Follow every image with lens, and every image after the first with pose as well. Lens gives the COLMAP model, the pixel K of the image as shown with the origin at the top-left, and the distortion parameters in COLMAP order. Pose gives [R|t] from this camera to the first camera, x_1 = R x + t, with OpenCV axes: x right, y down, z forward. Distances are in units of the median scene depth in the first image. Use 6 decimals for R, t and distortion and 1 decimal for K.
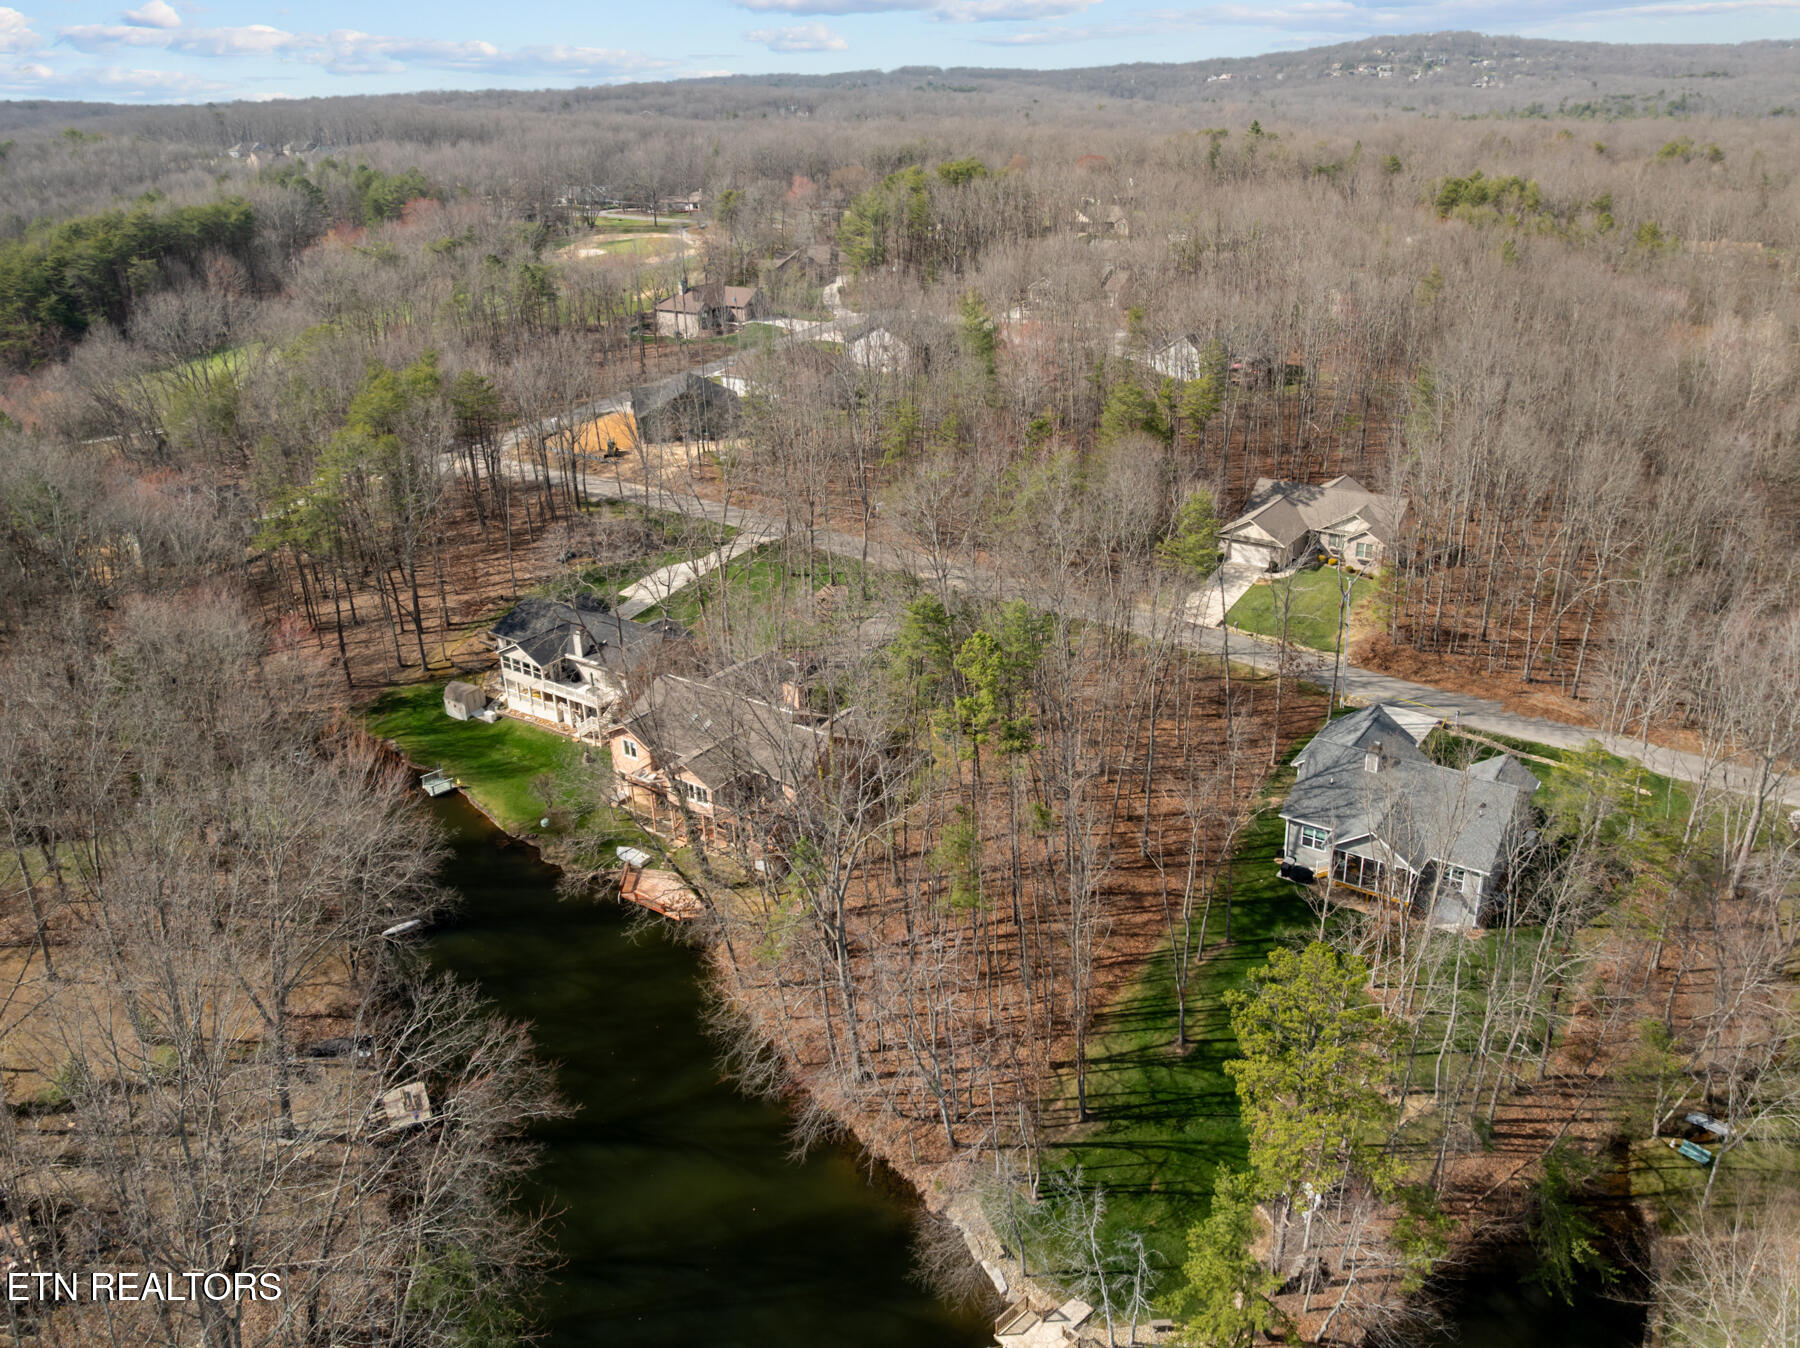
lens RADIAL K [[1335.4, 0, 924.4], [0, 1335.4, 593.7], [0, 0, 1]] dist [-0.041960, 0.005593]
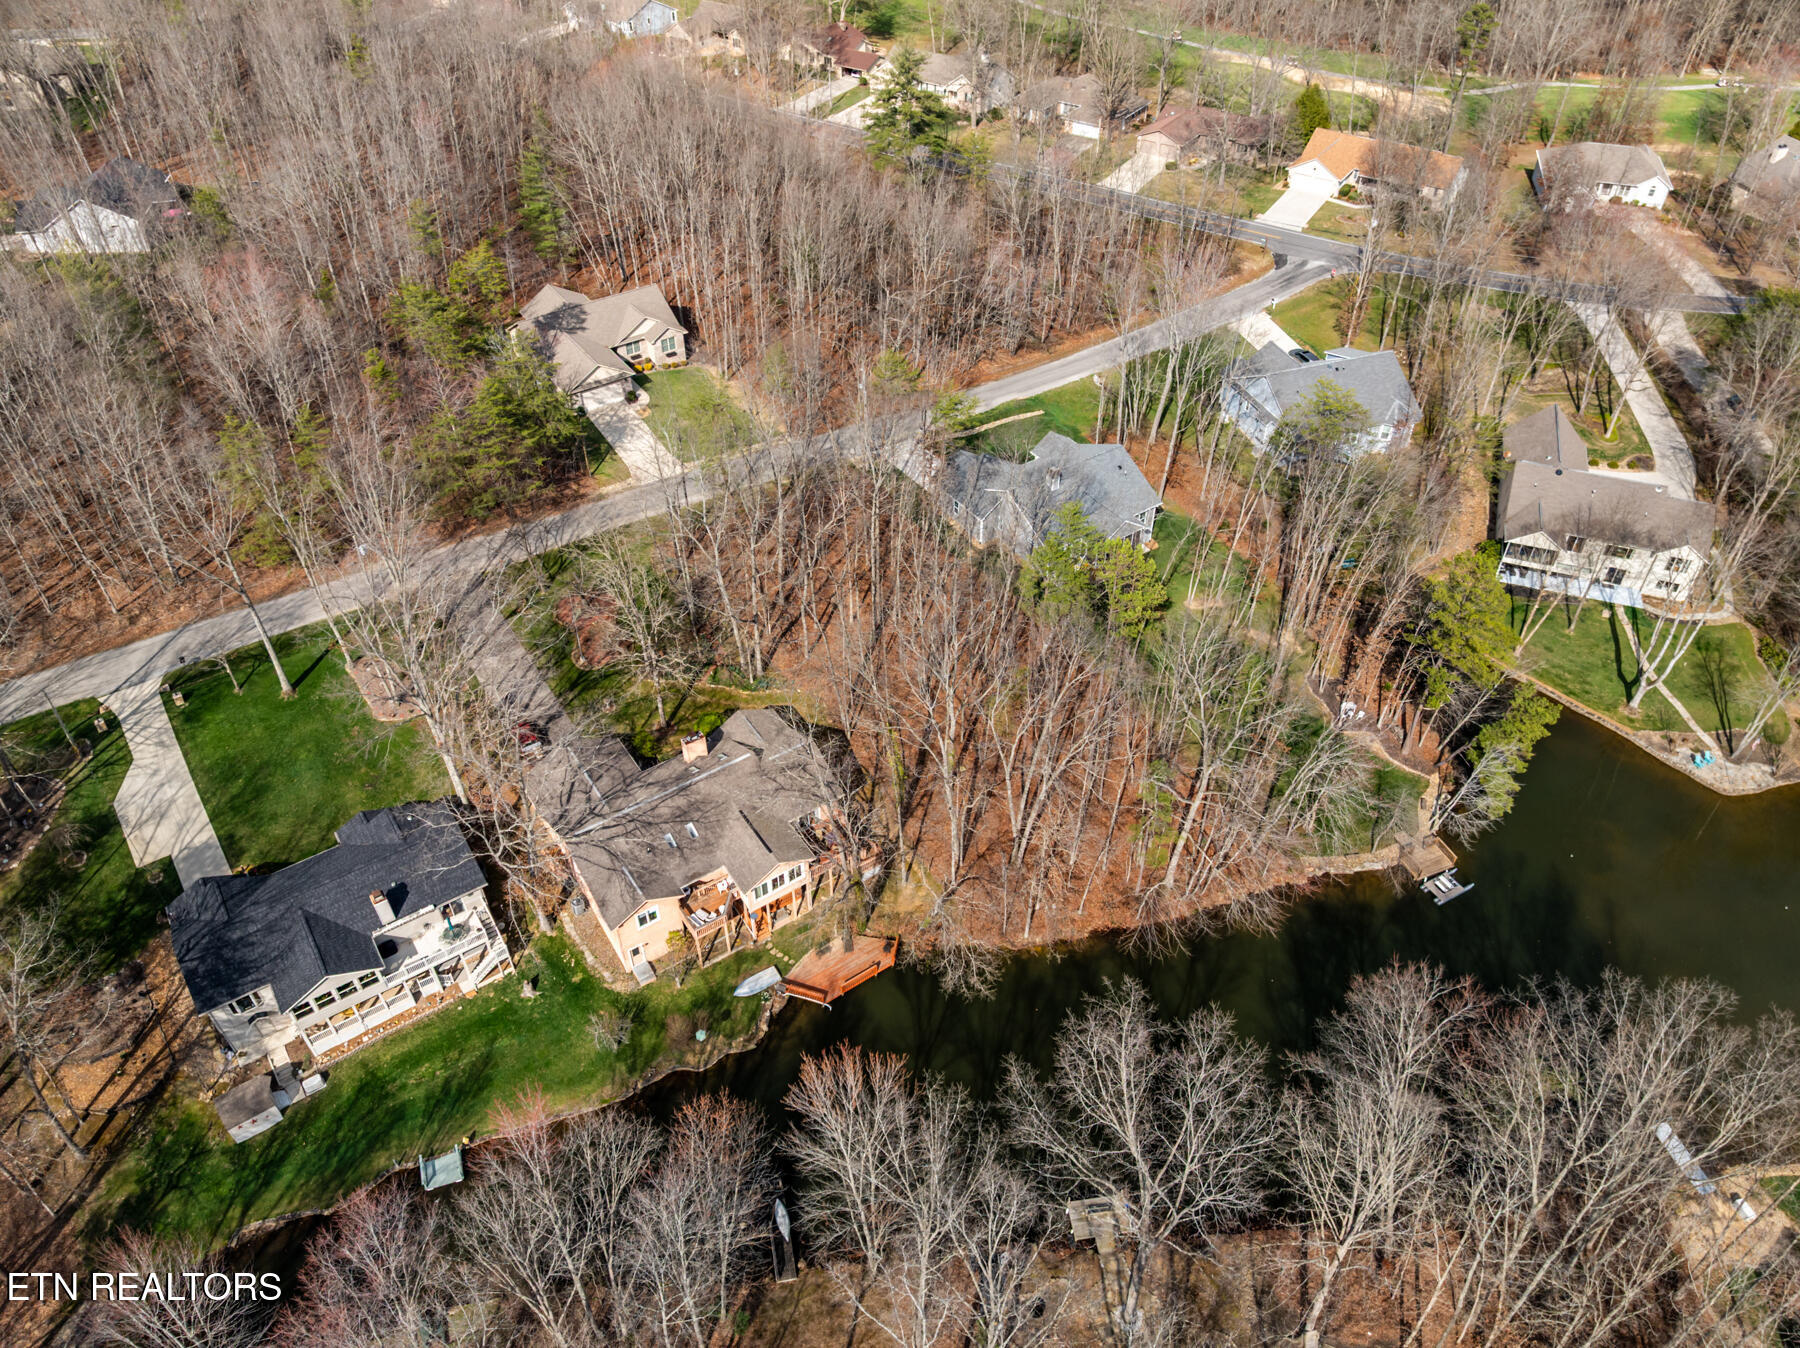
lens RADIAL K [[1290.8, 0, 900.0], [0, 1290.8, 674.0], [0, 0, 1]] dist [-0.039975, 0.002190]
pose [[0.354028, -0.603970, 0.714062, -0.579001], [0.329351, 0.795115, 0.509235, -0.328839], [-0.875324, 0.054894, 0.480411, 0.398777]]
